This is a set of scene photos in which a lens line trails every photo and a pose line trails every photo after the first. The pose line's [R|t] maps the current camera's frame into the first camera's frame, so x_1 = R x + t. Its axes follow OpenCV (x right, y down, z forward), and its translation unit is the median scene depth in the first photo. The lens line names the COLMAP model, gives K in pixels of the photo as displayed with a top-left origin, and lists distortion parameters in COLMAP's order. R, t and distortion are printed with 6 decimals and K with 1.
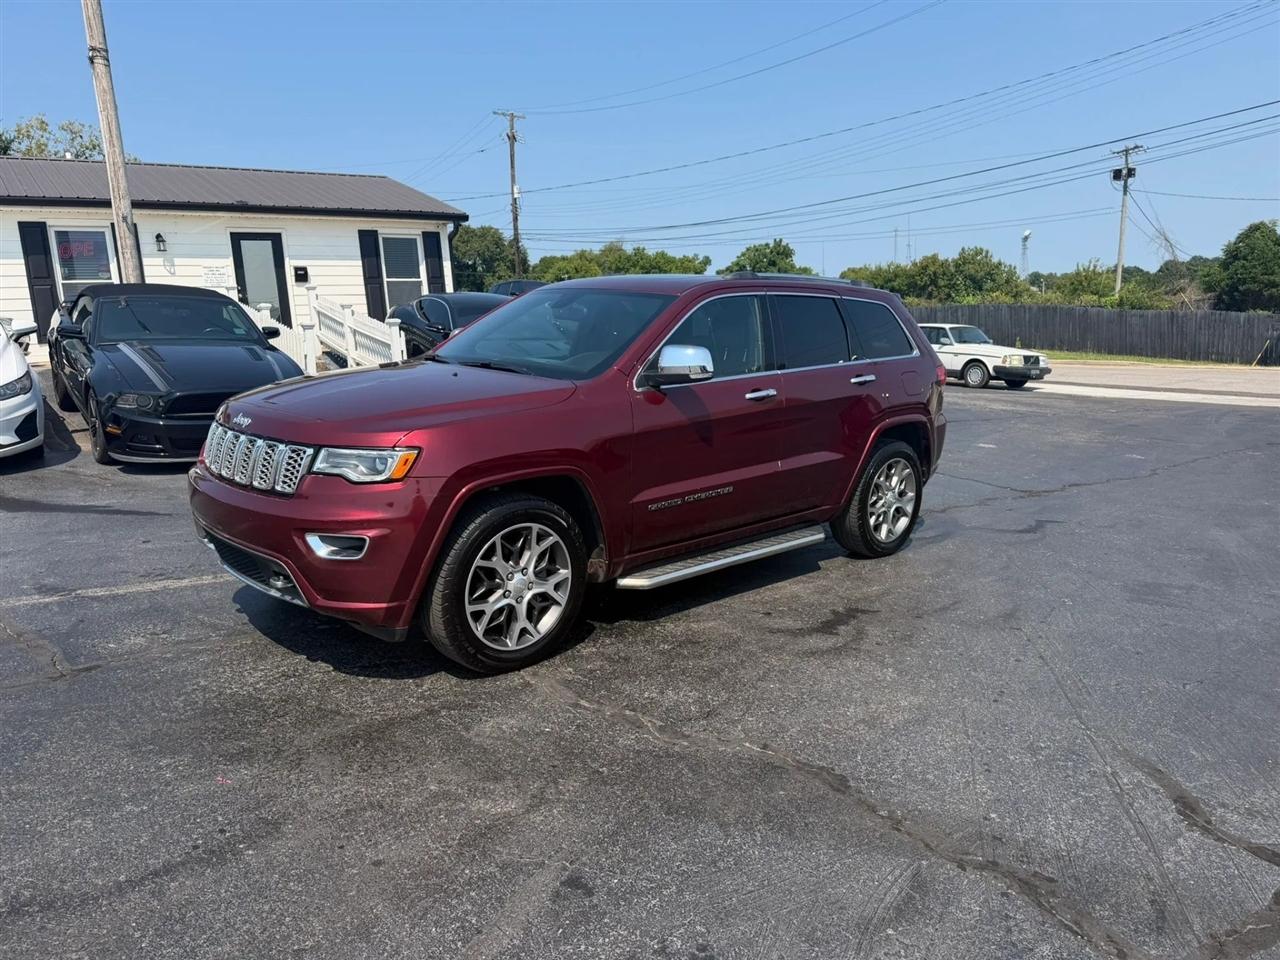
lens RADIAL K [[889.5, 0, 640.8], [0, 889.5, 484.3], [0, 0, 1]] dist [0.064129, -0.077734]
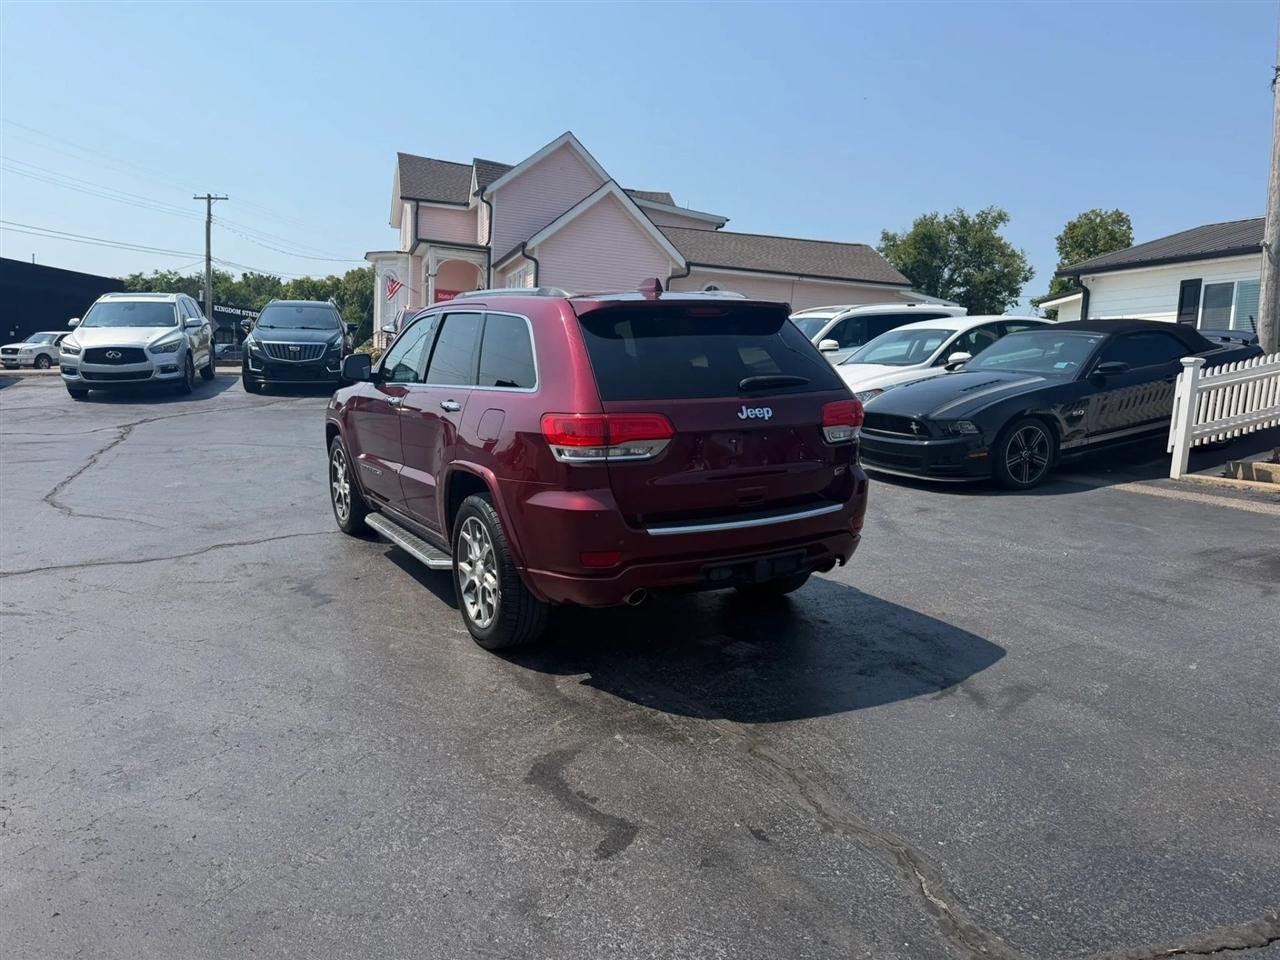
lens RADIAL K [[889.5, 0, 639.8], [0, 889.5, 479.7], [0, 0, 1]] dist [0.064129, -0.077734]
pose [[-0.217731, 0.134949, -0.966634, 0.737821], [-0.195385, 0.964320, 0.178636, -0.166813], [0.956252, 0.227760, -0.183595, 0.947465]]
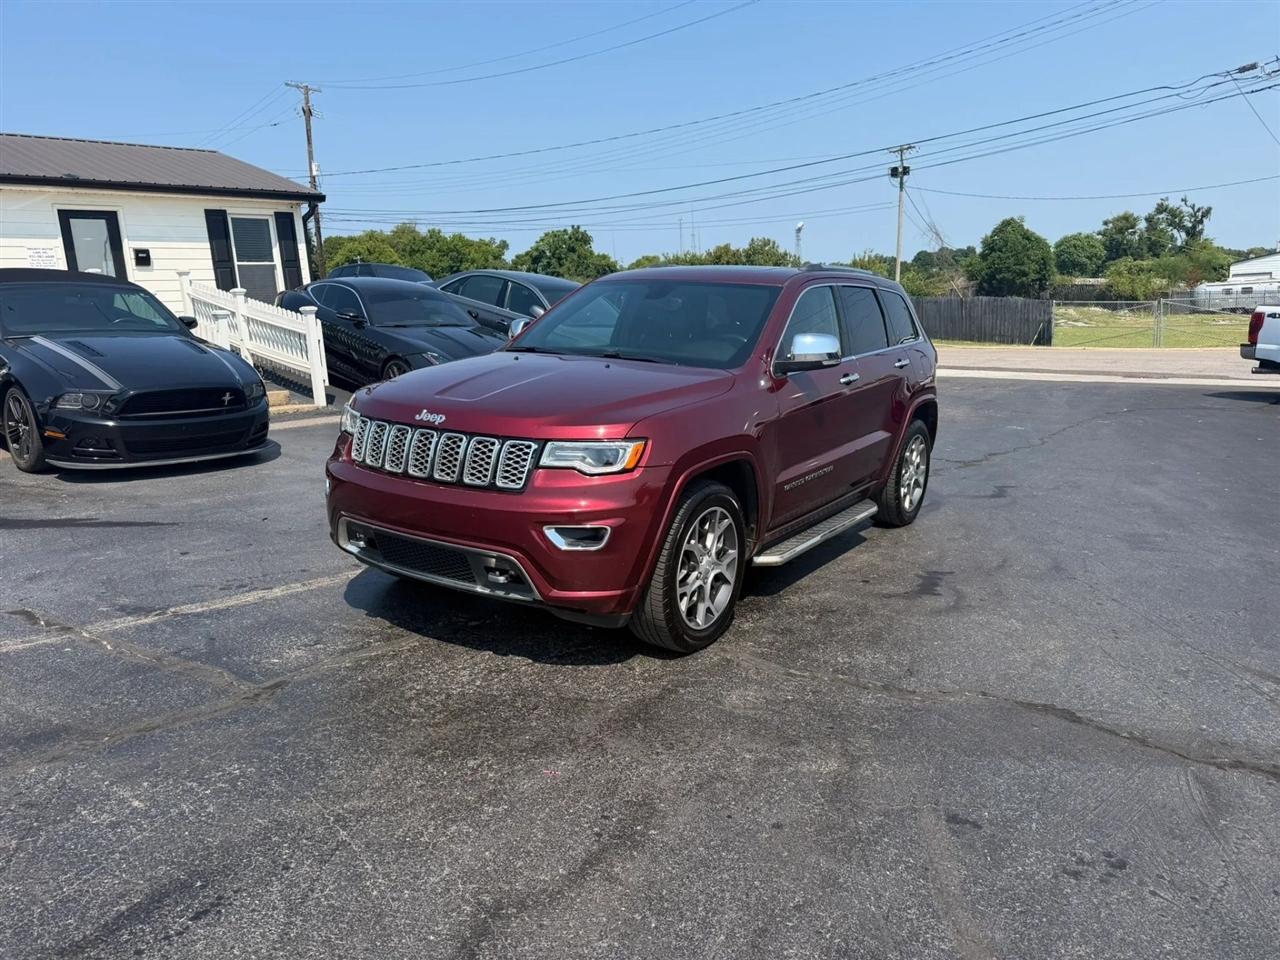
lens RADIAL K [[889.5, 0, 647.3], [0, 889.5, 478.0], [0, 0, 1]] dist [0.064129, -0.077734]
pose [[0.973922, -0.044910, 0.222396, -0.214289], [0.042927, 0.998984, 0.013746, -0.003896], [-0.222787, -0.003841, 0.974860, -0.000303]]
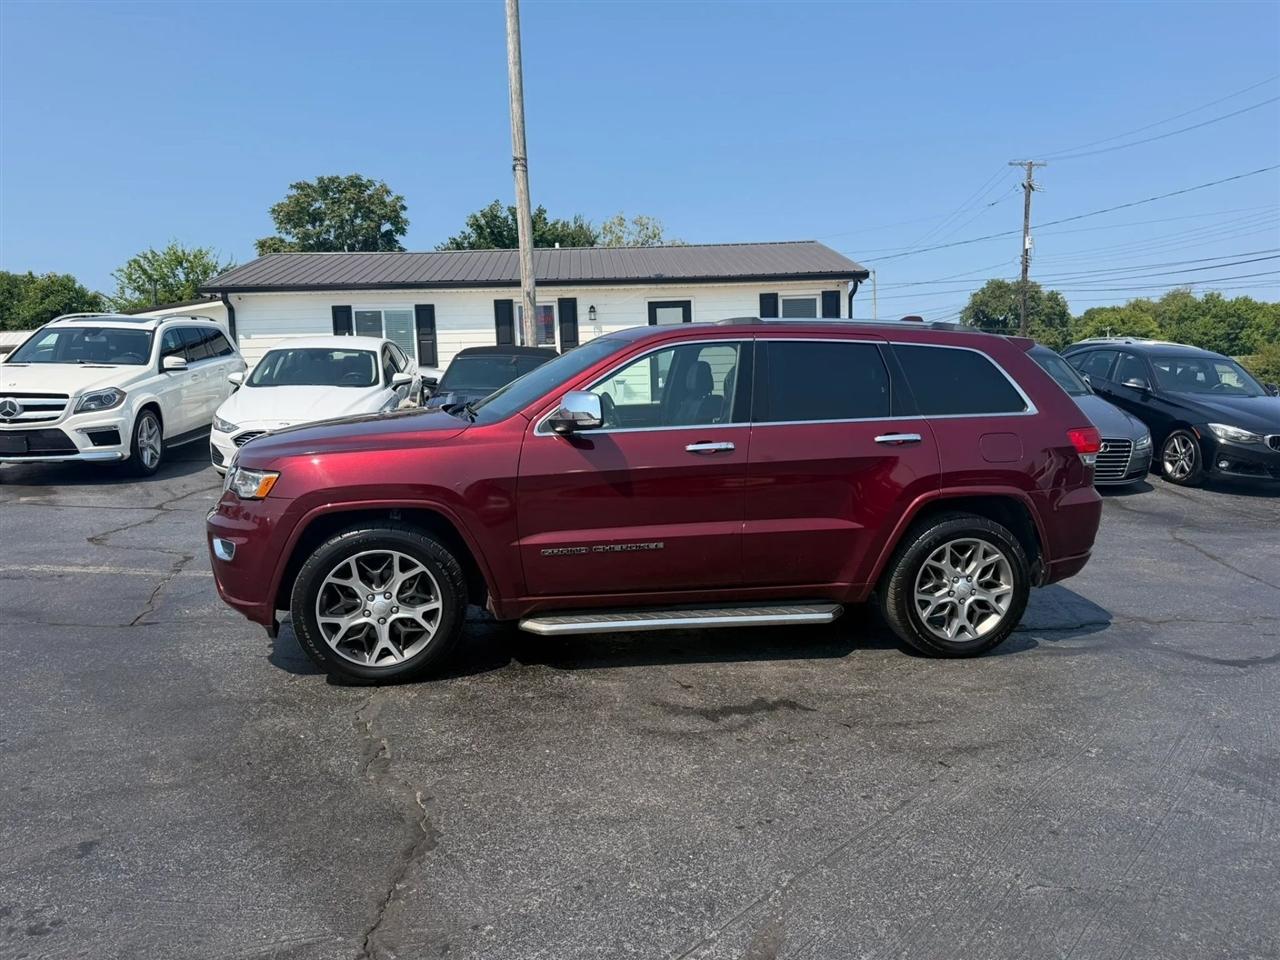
lens RADIAL K [[889.5, 0, 646.1], [0, 889.5, 485.9], [0, 0, 1]] dist [0.064129, -0.077734]
pose [[0.843292, 0.066703, -0.533301, 0.351638], [-0.099934, 0.994425, -0.033645, -0.014526], [0.528084, 0.081668, 0.845256, 0.116695]]
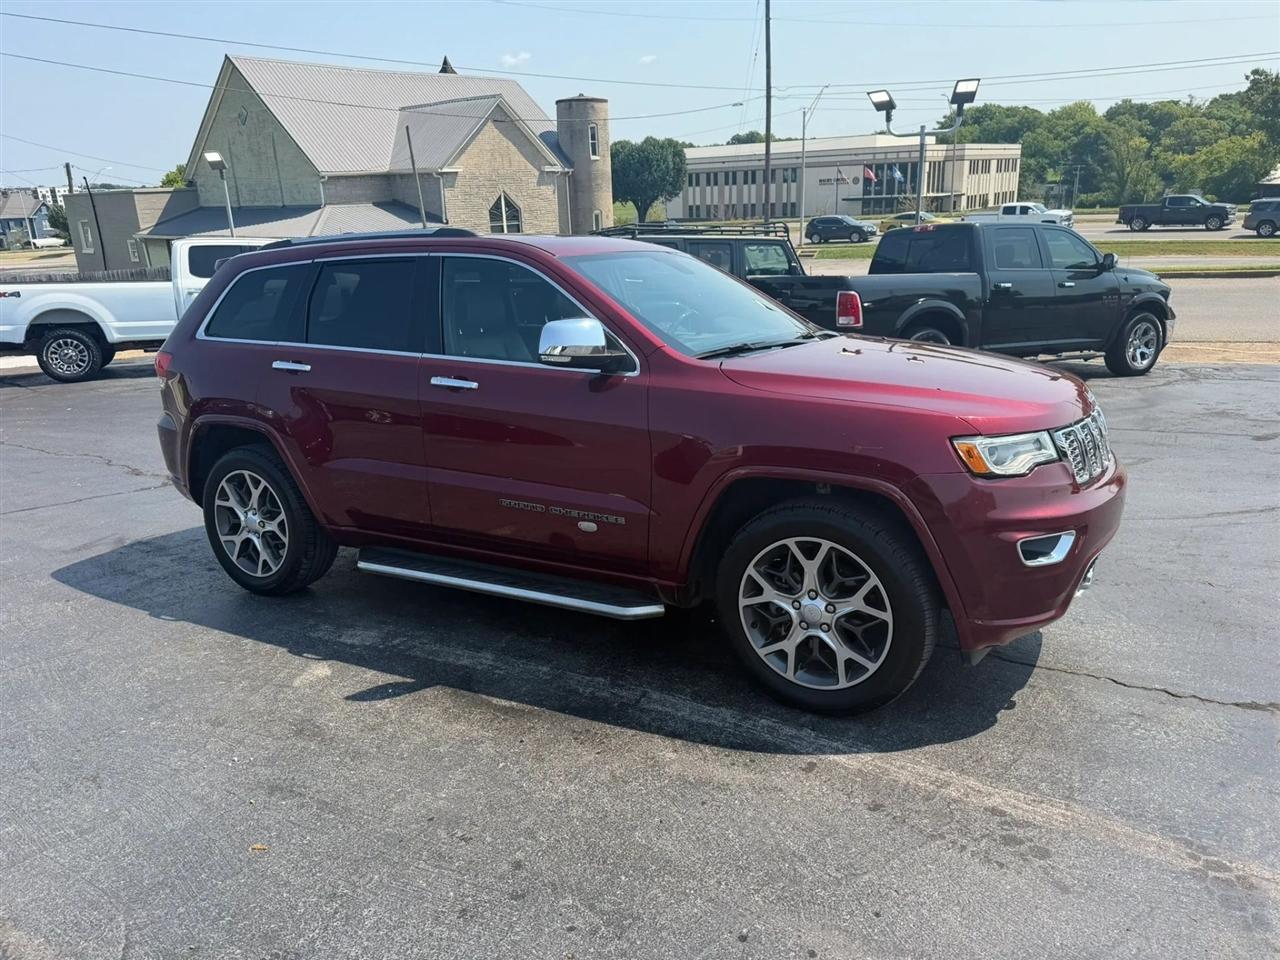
lens RADIAL K [[889.5, 0, 642.5], [0, 889.5, 482.9], [0, 0, 1]] dist [0.064129, -0.077734]
pose [[-0.281837, -0.237234, 0.929671, -0.581236], [0.209211, 0.930439, 0.300854, -0.177374], [-0.936375, 0.279289, -0.212601, 0.810610]]
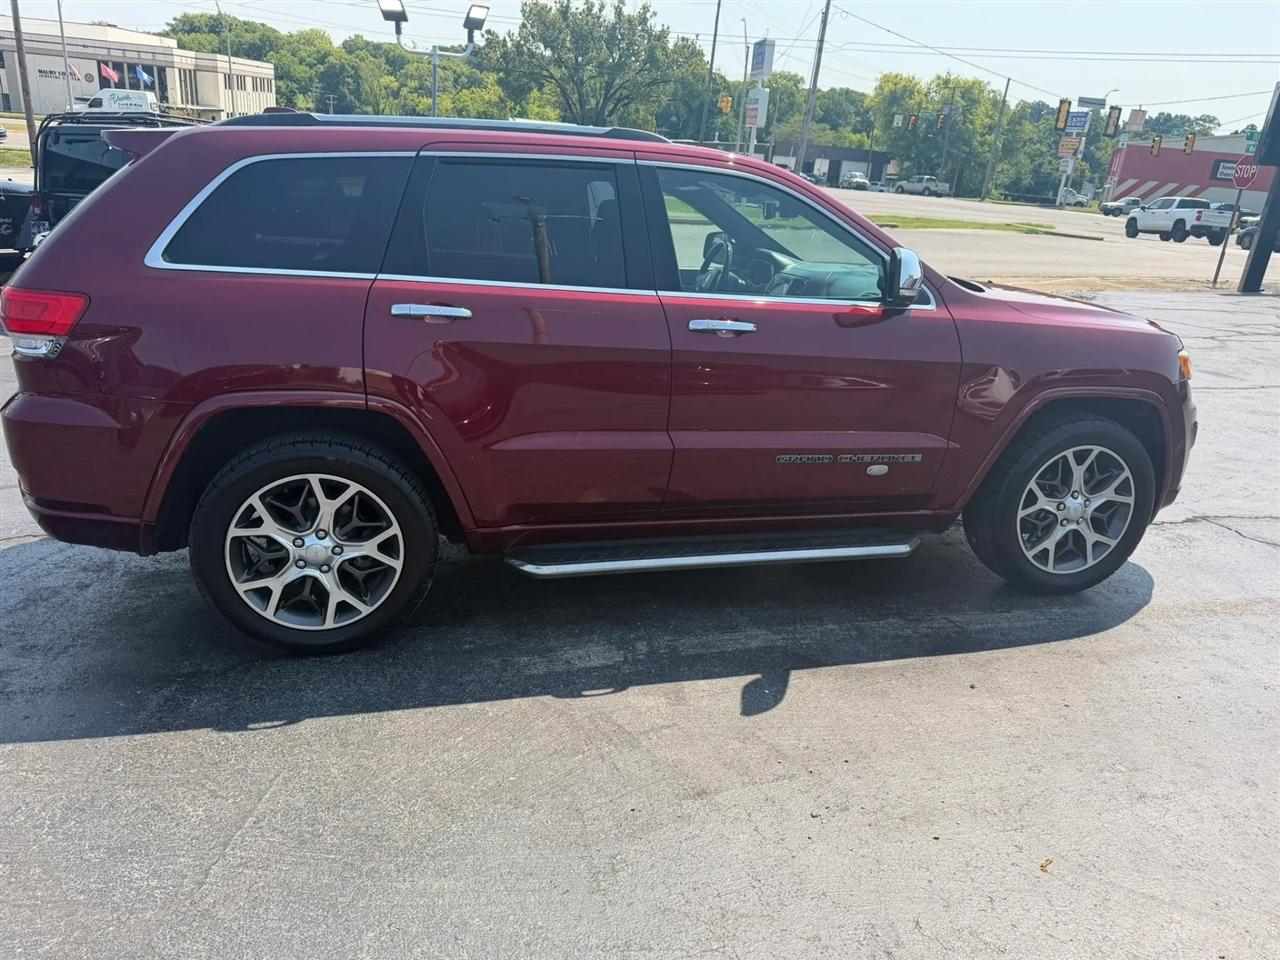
lens RADIAL K [[889.5, 0, 636.4], [0, 889.5, 487.9], [0, 0, 1]] dist [0.064129, -0.077734]
pose [[-0.857734, -0.210063, 0.469218, -0.256443], [0.043191, 0.880038, 0.472936, -0.232993], [-0.512276, 0.425919, -0.745766, 1.147412]]
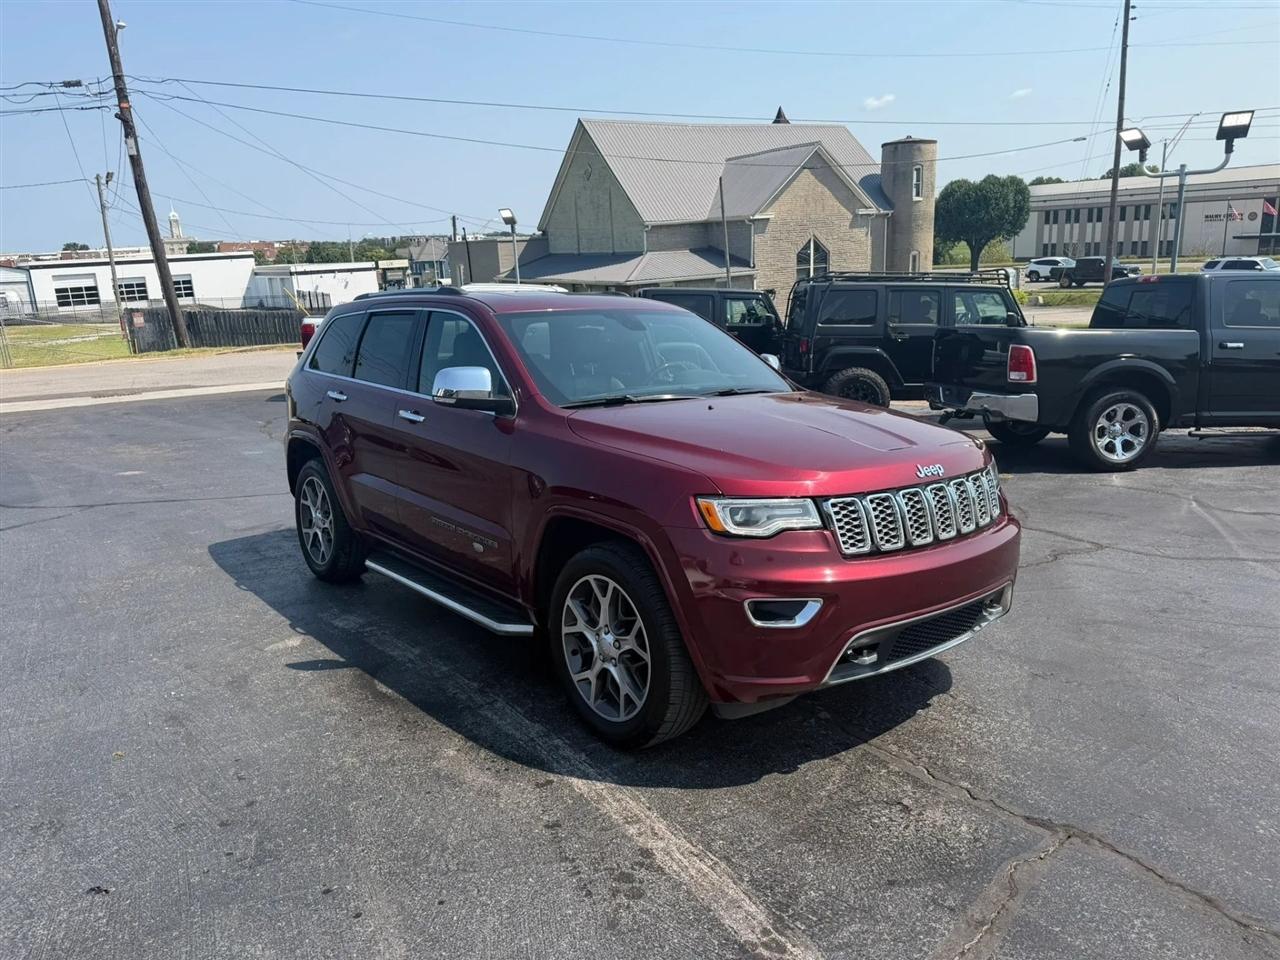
lens RADIAL K [[889.5, 0, 642.7], [0, 889.5, 475.2], [0, 0, 1]] dist [0.064129, -0.077734]
pose [[0.078068, -0.198200, 0.977048, -0.648496], [0.205897, 0.962115, 0.178719, -0.138396], [-0.975455, 0.187219, 0.115919, 0.580654]]
